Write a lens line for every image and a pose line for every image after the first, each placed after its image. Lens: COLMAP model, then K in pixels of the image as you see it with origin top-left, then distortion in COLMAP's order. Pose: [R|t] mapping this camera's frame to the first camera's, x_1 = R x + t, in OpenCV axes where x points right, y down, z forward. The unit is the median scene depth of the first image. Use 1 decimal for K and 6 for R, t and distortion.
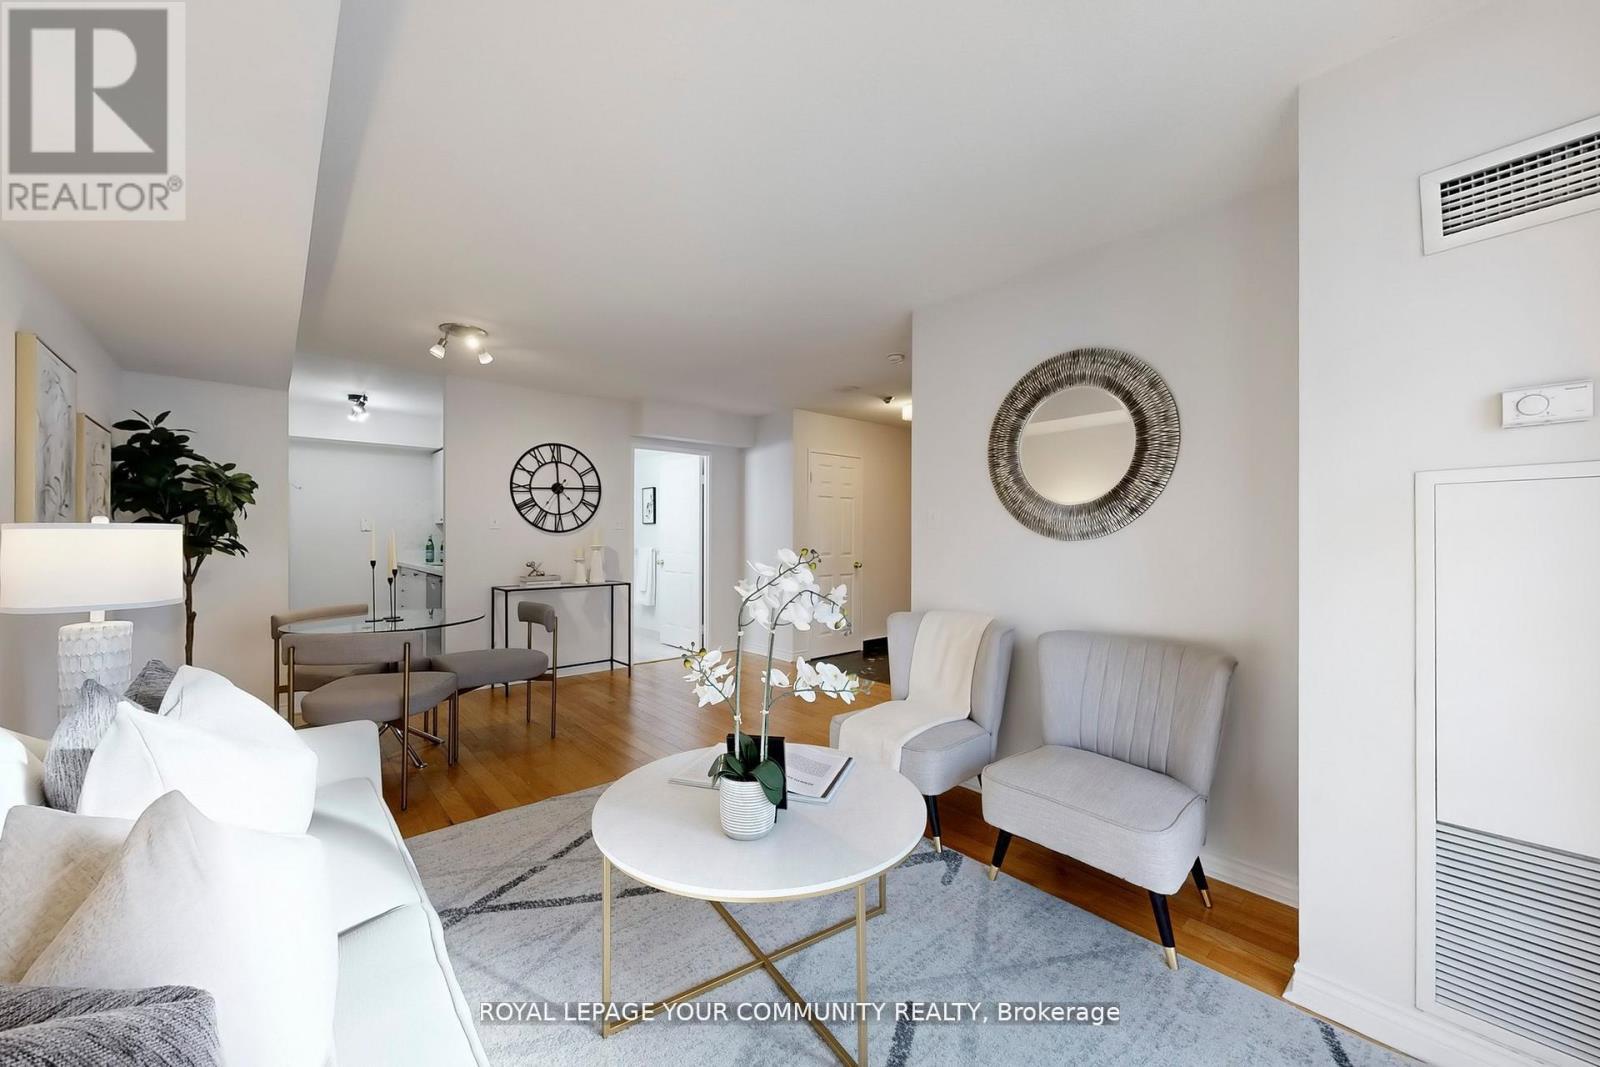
lens RADIAL K [[597.3, 0, 794.2], [0, 597.3, 530.8], [0, 0, 1]] dist [-0.001396, -0.000375]
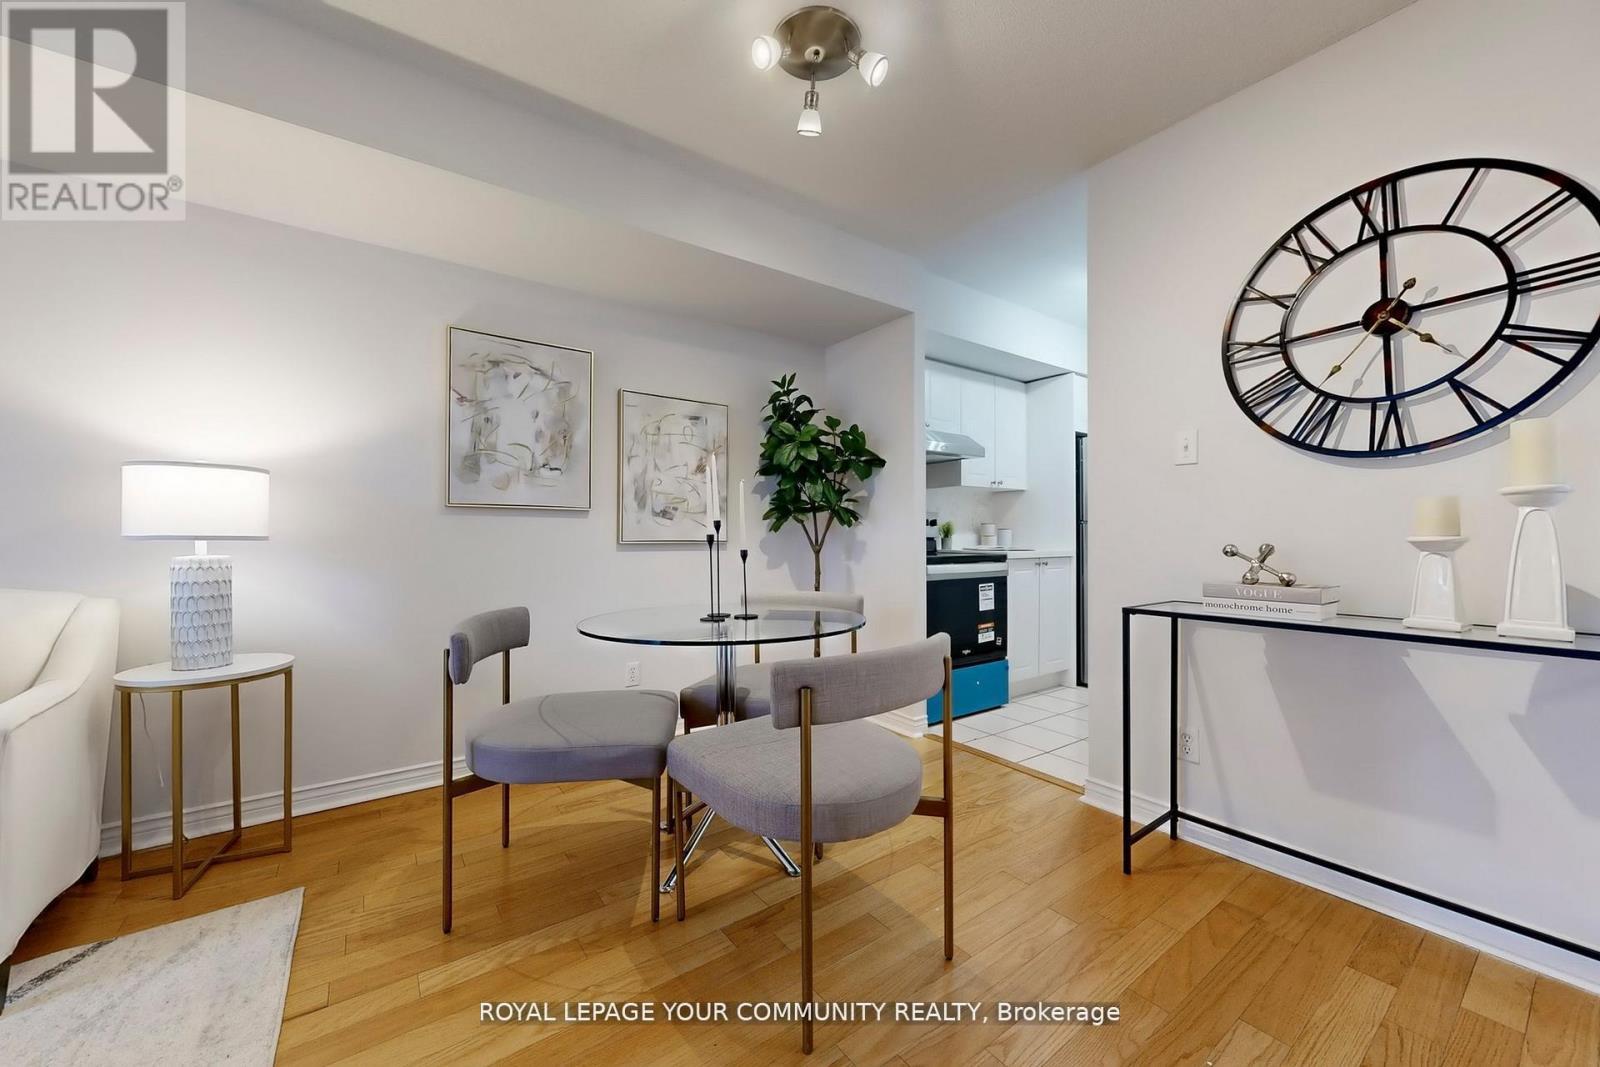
lens RADIAL K [[597.3, 0, 802.0], [0, 597.3, 534.6], [0, 0, 1]] dist [-0.001396, -0.000375]
pose [[-0.092324, -0.004603, -0.995718, -0.055014], [0.008265, 0.999951, -0.005389, 0.043343], [0.995695, -0.008727, -0.092281, 0.727697]]
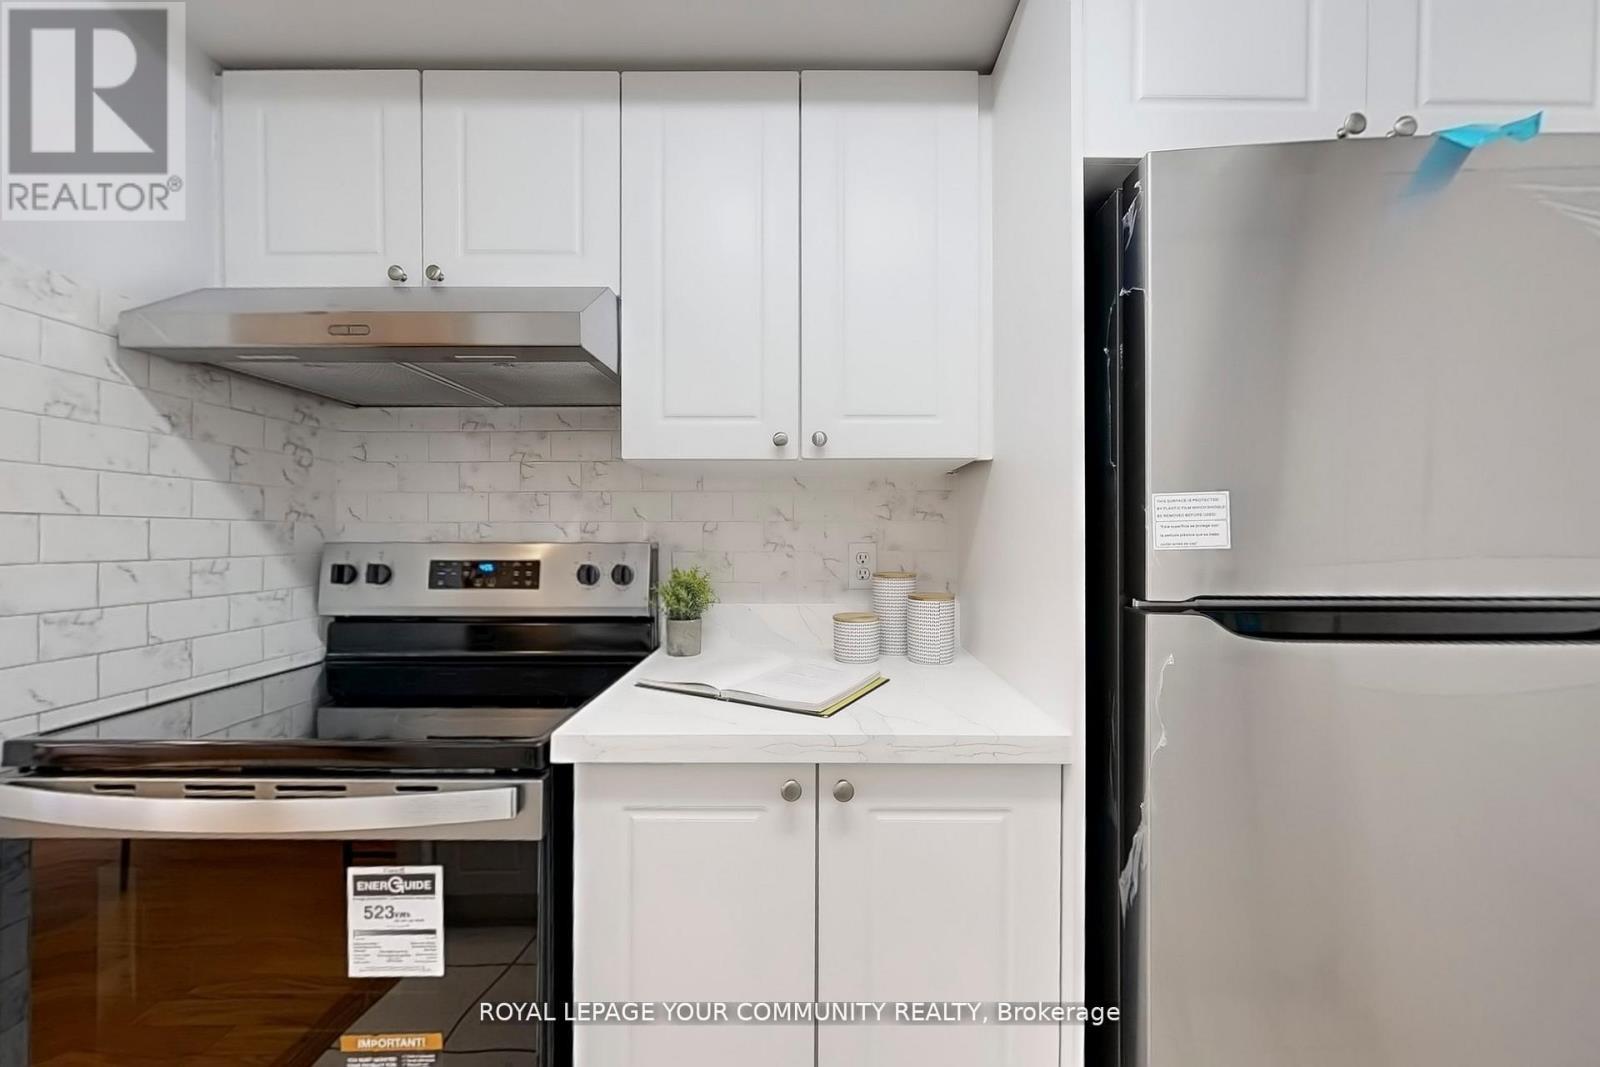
lens RADIAL K [[597.3, 0, 807.2], [0, 597.3, 530.8], [0, 0, 1]] dist [-0.001396, -0.000375]
pose [[-0.646577, -0.016770, -0.762664, -0.719065], [-0.005064, 0.999831, -0.017691, 0.009277], [0.762832, -0.007576, -0.646552, 1.070124]]
